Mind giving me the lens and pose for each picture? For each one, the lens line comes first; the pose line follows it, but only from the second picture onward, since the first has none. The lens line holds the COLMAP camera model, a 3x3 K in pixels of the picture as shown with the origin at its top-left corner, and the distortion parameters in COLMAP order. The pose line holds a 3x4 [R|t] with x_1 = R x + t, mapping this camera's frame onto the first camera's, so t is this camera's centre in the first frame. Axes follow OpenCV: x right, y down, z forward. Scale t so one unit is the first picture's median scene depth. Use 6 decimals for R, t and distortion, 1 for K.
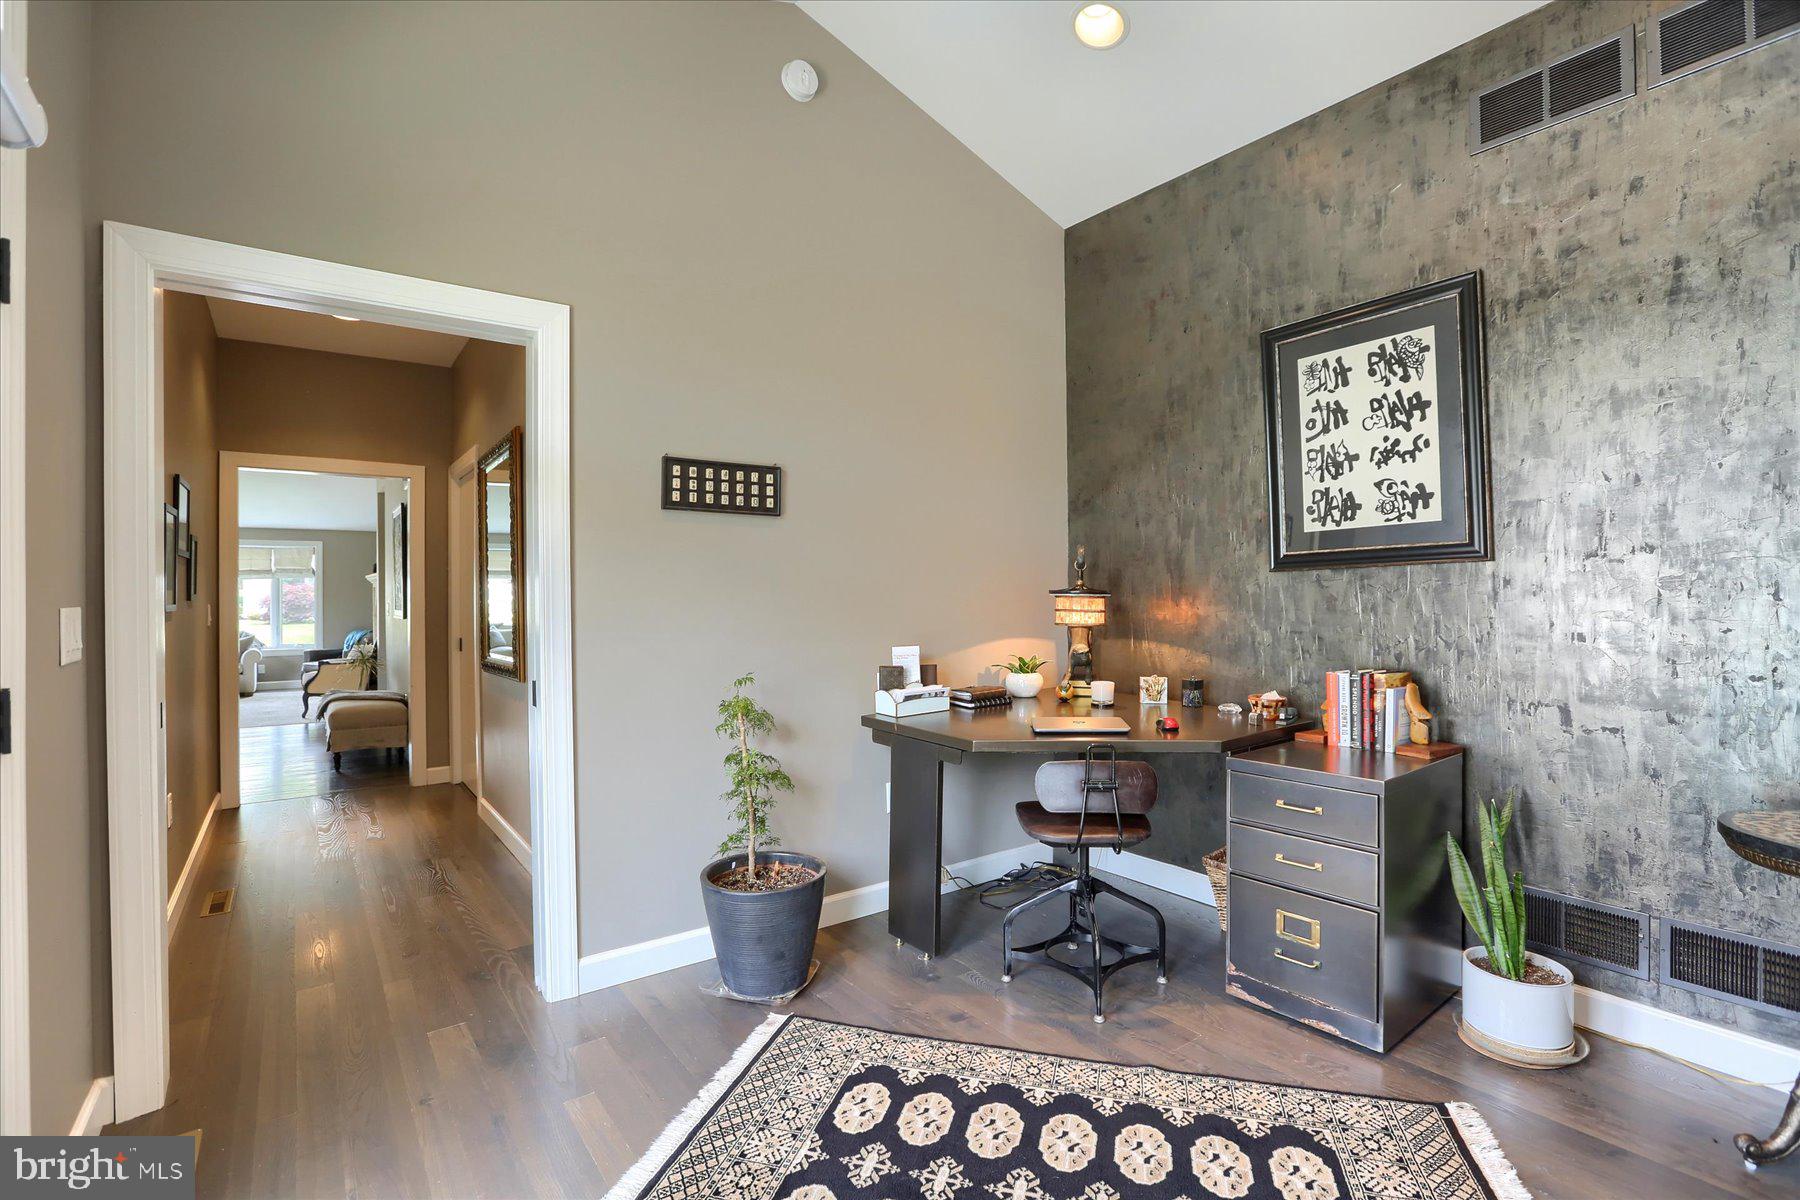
lens RADIAL K [[830.5, 0, 905.9], [0, 830.5, 595.9], [0, 0, 1]] dist [-0.045289, 0.014931]
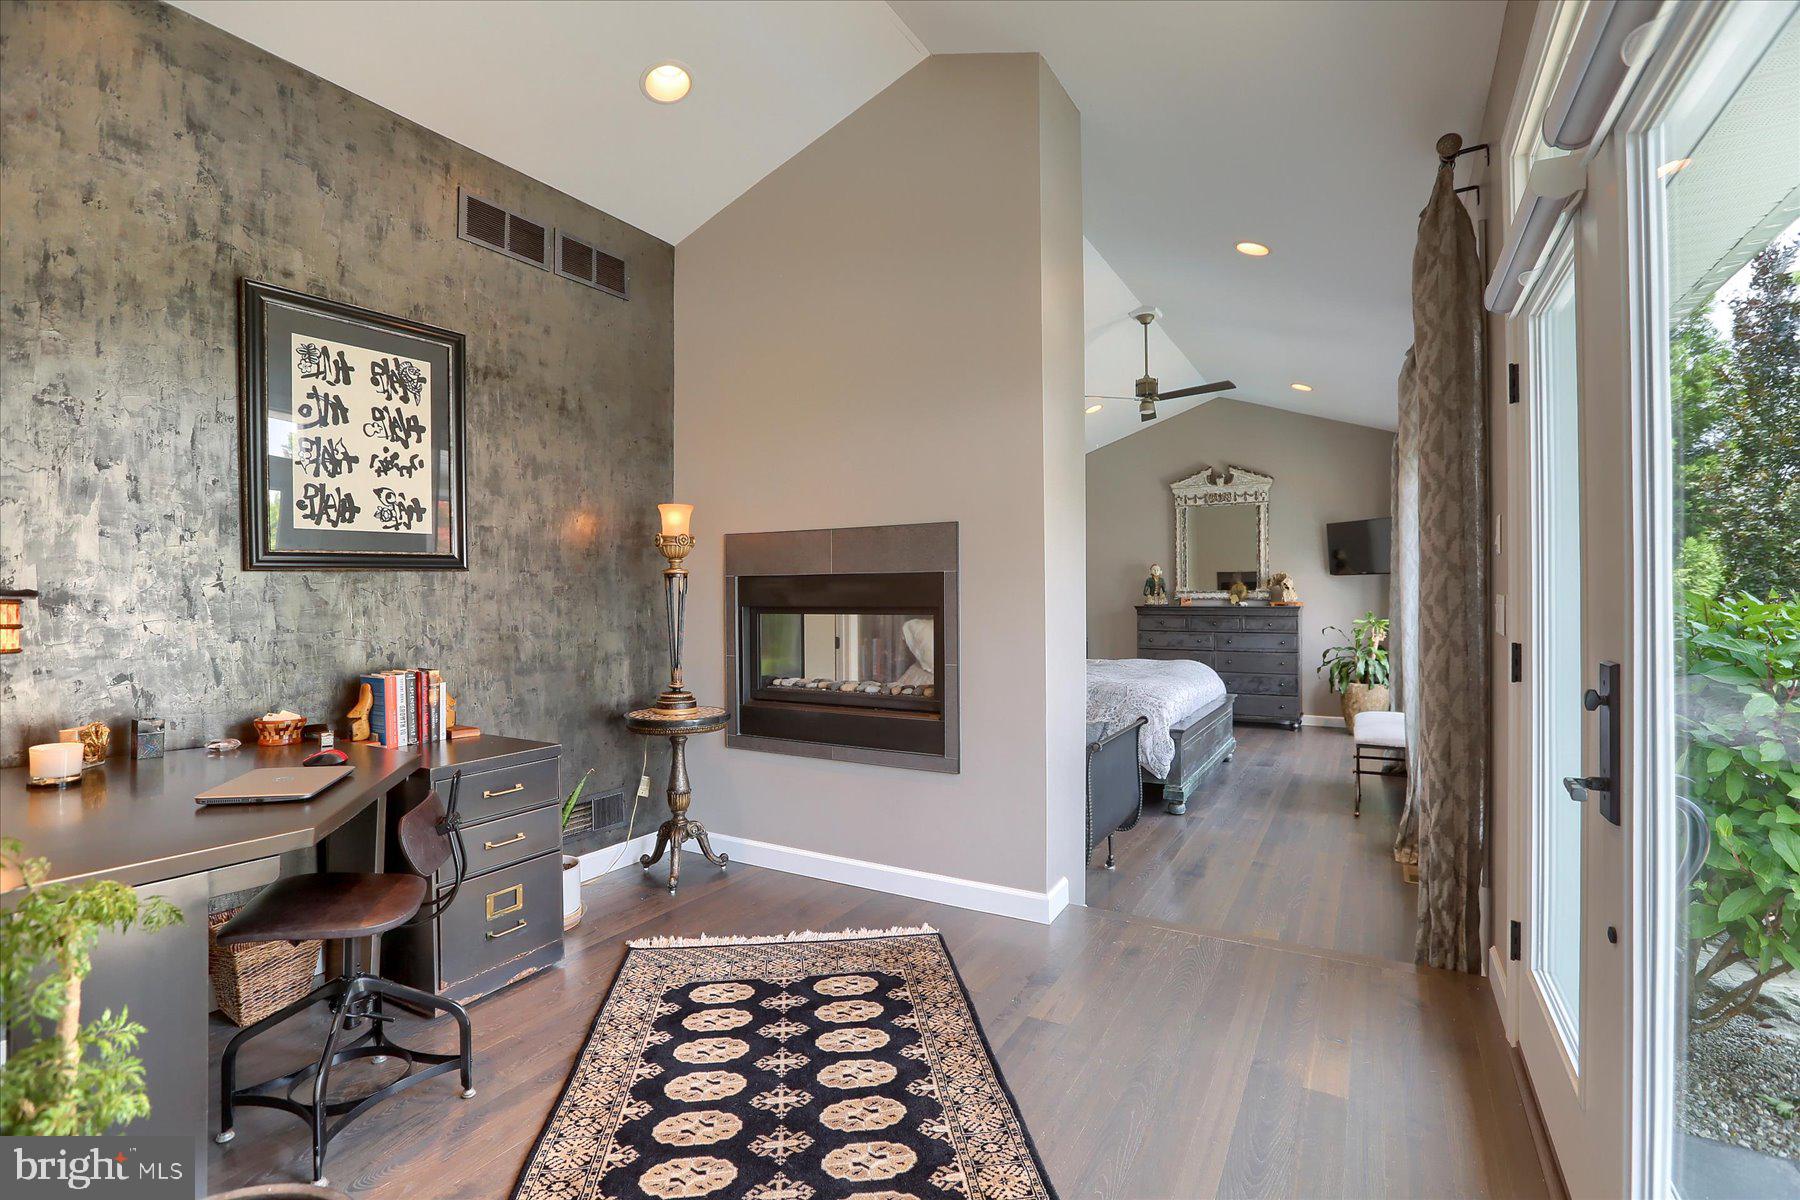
lens RADIAL K [[830.5, 0, 898.6], [0, 830.5, 598.8], [0, 0, 1]] dist [-0.045289, 0.014931]
pose [[-0.391120, 0.004397, 0.920329, -0.632090], [0.007996, 0.999967, -0.001379, 0.005808], [-0.920305, 0.006819, -0.391143, 0.805405]]
